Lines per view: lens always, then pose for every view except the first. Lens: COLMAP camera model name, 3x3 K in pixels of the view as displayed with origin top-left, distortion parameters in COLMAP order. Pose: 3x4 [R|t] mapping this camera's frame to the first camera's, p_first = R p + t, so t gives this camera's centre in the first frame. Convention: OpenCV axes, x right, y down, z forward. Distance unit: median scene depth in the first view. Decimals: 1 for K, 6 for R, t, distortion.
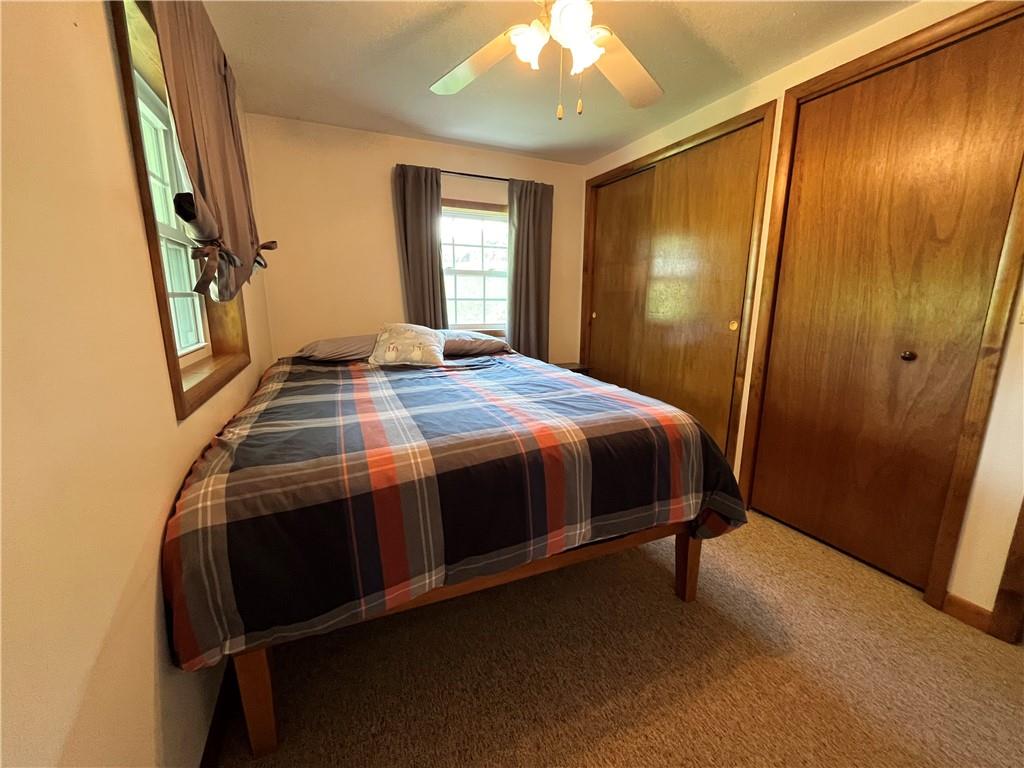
lens RADIAL K [[417.3, 0, 514.3], [0, 417.3, 383.6], [0, 0, 1]] dist [-0.002106, 0.000003]
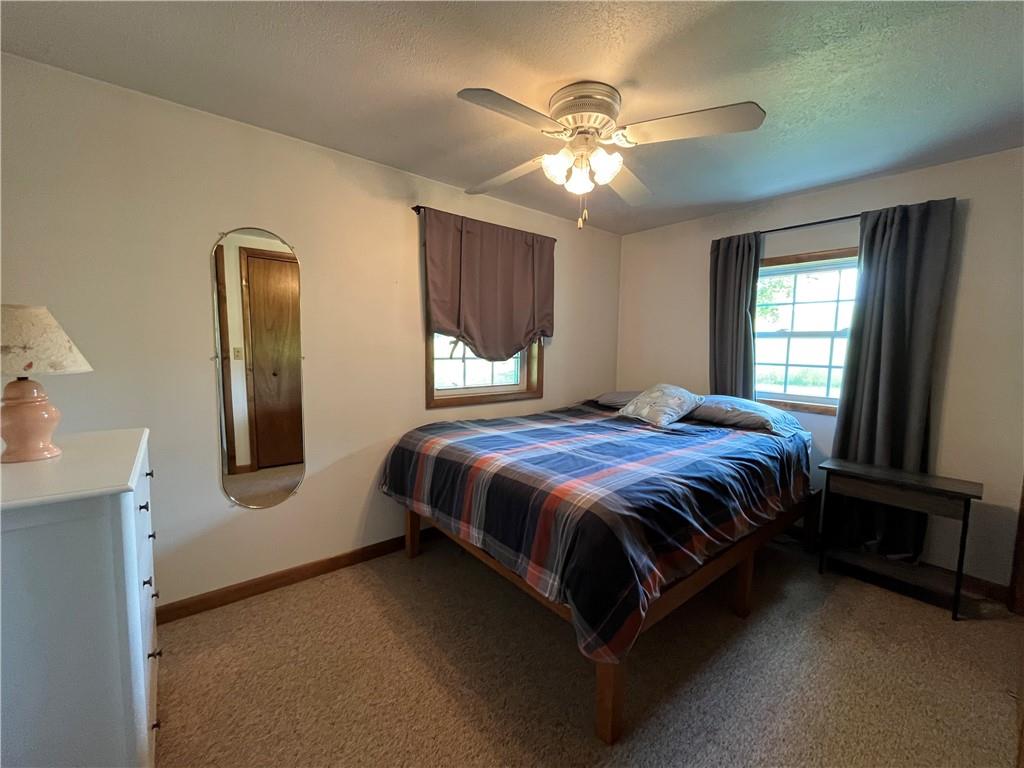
lens RADIAL K [[417.3, 0, 514.3], [0, 417.3, 383.6], [0, 0, 1]] dist [-0.002106, 0.000003]
pose [[0.273072, 0.087244, -0.958029, 0.600627], [-0.203829, 0.978515, 0.031012, -0.084536], [0.940152, 0.186806, 0.284988, 0.256031]]
